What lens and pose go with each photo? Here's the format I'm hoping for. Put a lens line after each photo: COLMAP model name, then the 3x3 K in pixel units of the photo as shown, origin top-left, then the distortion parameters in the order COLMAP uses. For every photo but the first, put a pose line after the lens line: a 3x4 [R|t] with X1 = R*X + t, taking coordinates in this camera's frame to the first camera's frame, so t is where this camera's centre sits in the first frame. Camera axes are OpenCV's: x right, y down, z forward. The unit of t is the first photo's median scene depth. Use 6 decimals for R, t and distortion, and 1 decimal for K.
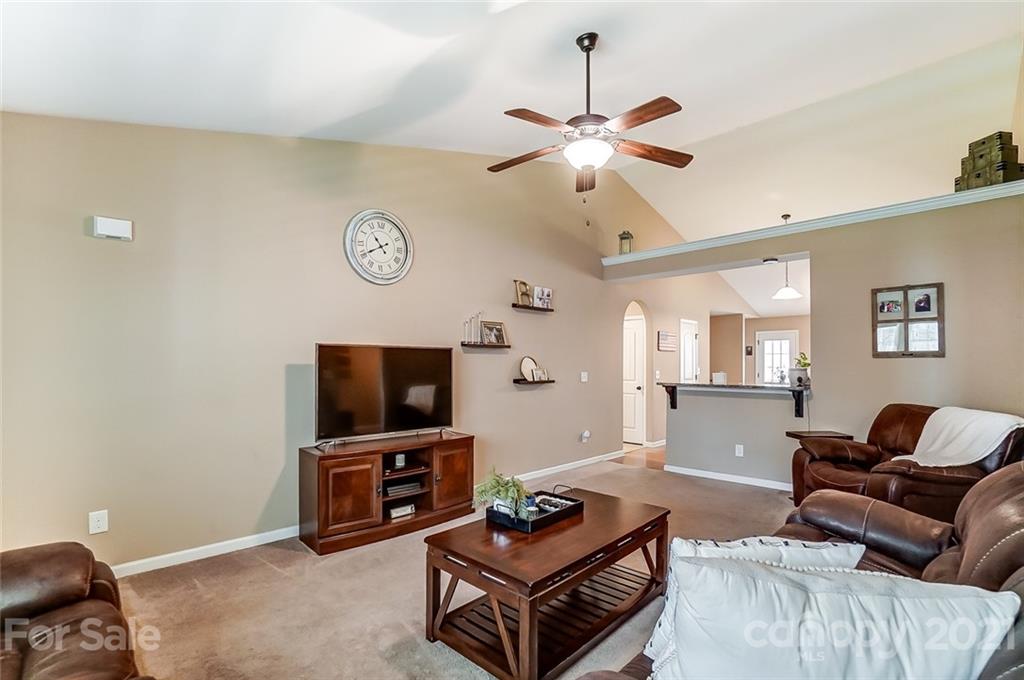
lens RADIAL K [[462.5, 0, 505.5], [0, 462.5, 360.0], [0, 0, 1]] dist [-0.070179, 0.025901]
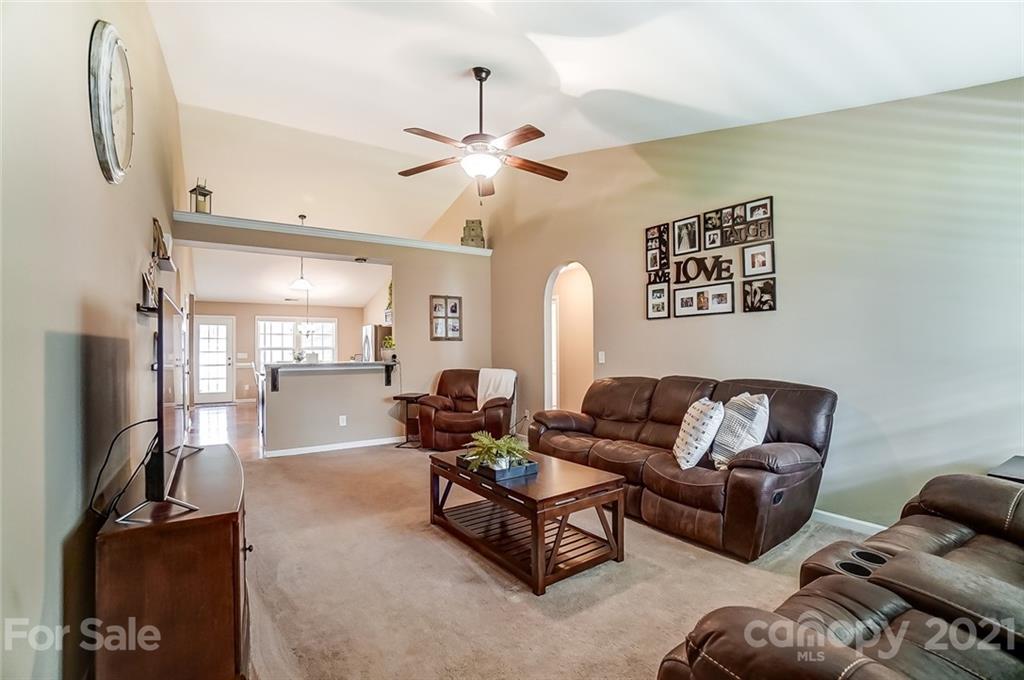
lens RADIAL K [[443.8, 0, 503.4], [0, 443.8, 343.6], [0, 0, 1]] dist [-0.060360, -0.000012]
pose [[0.202779, 0.009836, 0.979175, -0.610403], [-0.000254, 0.999950, -0.009992, 0.020339], [-0.979224, 0.001778, 0.202772, 0.472550]]
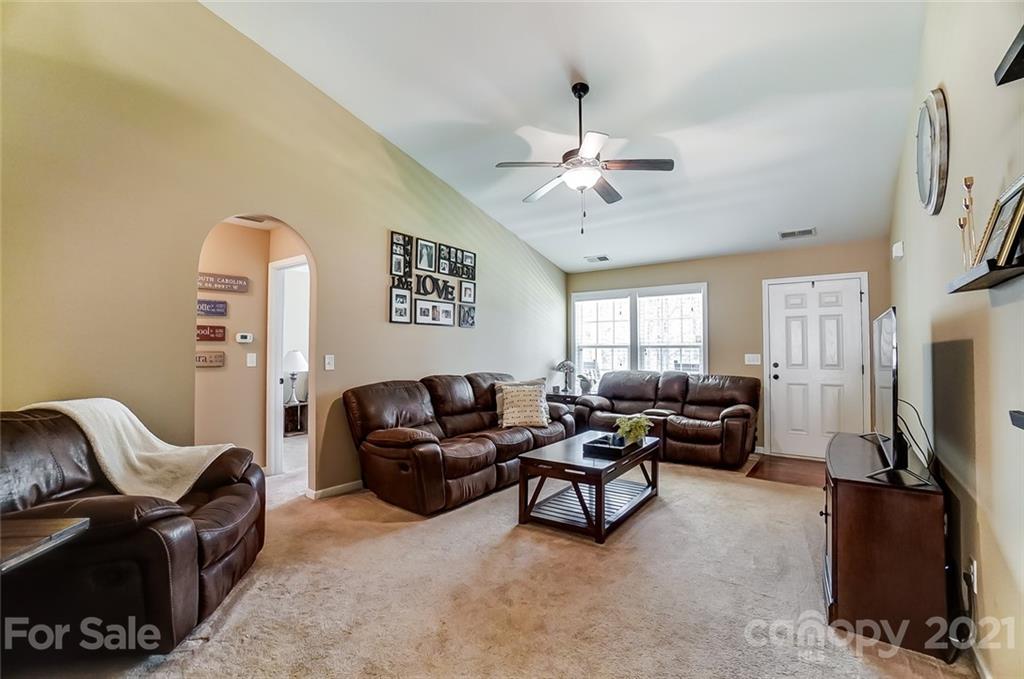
lens RADIAL K [[455.3, 0, 508.8], [0, 455.3, 340.4], [0, 0, 1]] dist [-0.041853, 0.000658]
pose [[-0.990905, -0.008437, -0.134299, 0.361254], [-0.004364, 0.999523, -0.030589, 0.026724], [0.134493, -0.029724, -0.990469, 1.455394]]
